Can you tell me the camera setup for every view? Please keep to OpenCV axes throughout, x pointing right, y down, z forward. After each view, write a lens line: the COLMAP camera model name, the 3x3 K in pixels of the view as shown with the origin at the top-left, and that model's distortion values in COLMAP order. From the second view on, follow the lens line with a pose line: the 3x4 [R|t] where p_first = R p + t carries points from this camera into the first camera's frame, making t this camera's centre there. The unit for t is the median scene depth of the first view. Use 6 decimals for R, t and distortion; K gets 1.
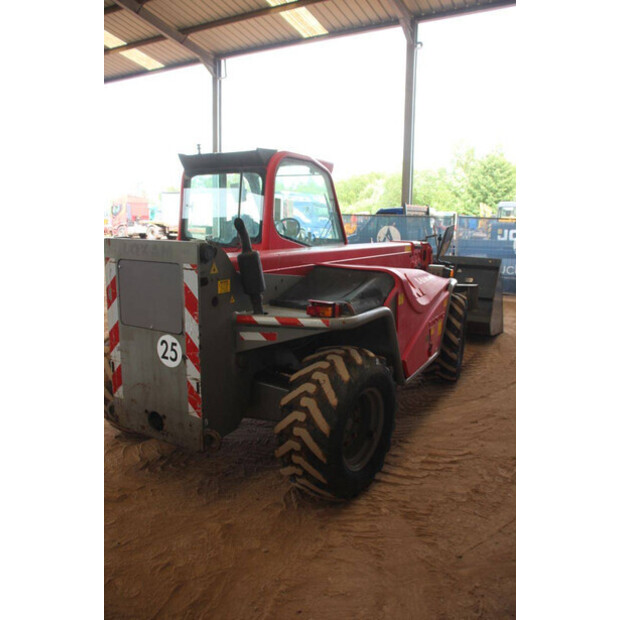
lens RADIAL K [[524.5, 0, 309.9], [0, 524.5, 306.9], [0, 0, 1]] dist [-0.133233, 0.018019]
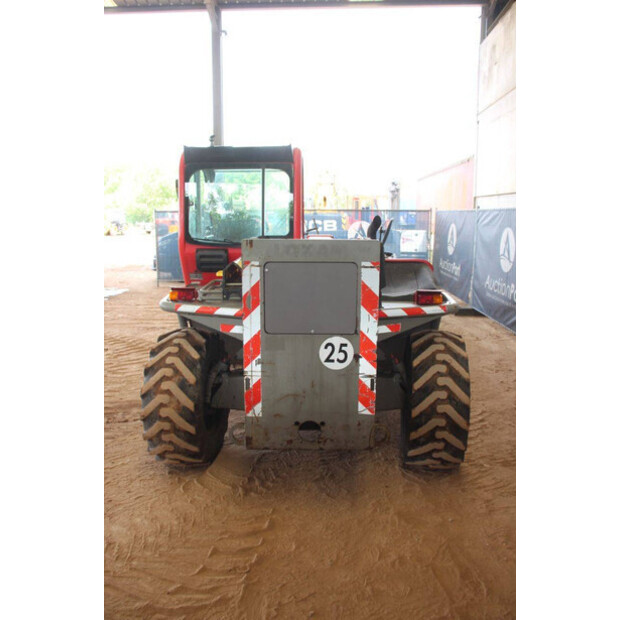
lens RADIAL K [[556.2, 0, 309.5], [0, 556.2, 310.7], [0, 0, 1]] dist [-0.123326, 0.024611]
pose [[0.875978, -0.103281, 0.471164, -0.792549], [0.100118, 0.994466, 0.031854, -0.032116], [-0.471846, 0.019269, 0.881470, 0.102859]]
